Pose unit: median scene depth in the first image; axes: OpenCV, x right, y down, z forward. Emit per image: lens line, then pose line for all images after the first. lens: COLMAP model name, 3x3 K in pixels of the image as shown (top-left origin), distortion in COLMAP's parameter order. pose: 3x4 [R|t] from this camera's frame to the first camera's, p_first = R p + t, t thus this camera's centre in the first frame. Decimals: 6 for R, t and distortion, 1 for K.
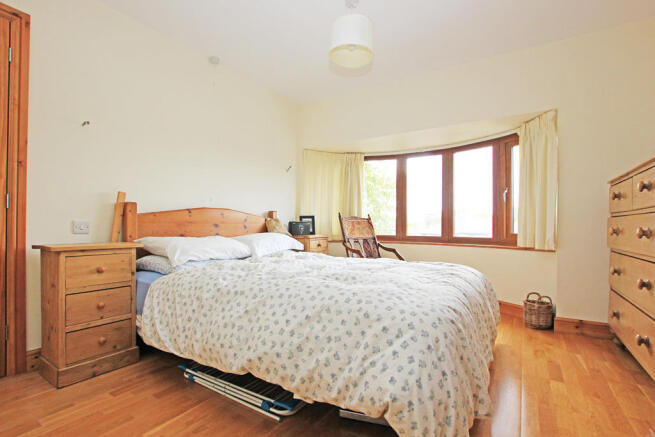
lens RADIAL K [[320.0, 0, 327.2], [0, 320.0, 225.5], [0, 0, 1]] dist [0.000442, 0.000059]
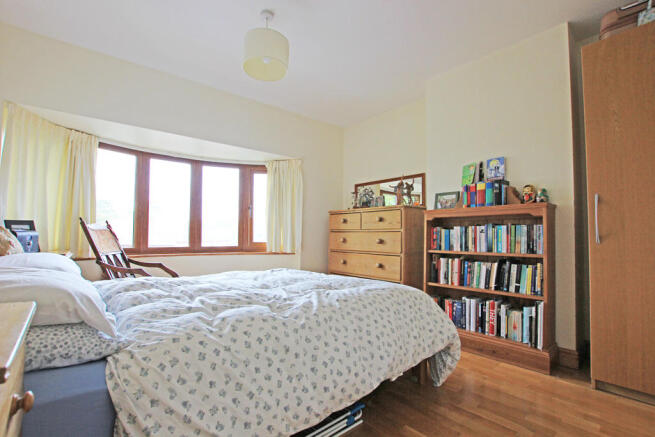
lens RADIAL K [[306.5, 0, 327.5], [0, 306.5, 218.5], [0, 0, 1]] dist [-0.000292, -0.000021]
pose [[0.299252, 0.047454, 0.952993, -0.428909], [-0.009279, 0.998860, -0.046824, -0.012640], [-0.954129, 0.005169, 0.299351, 0.318182]]
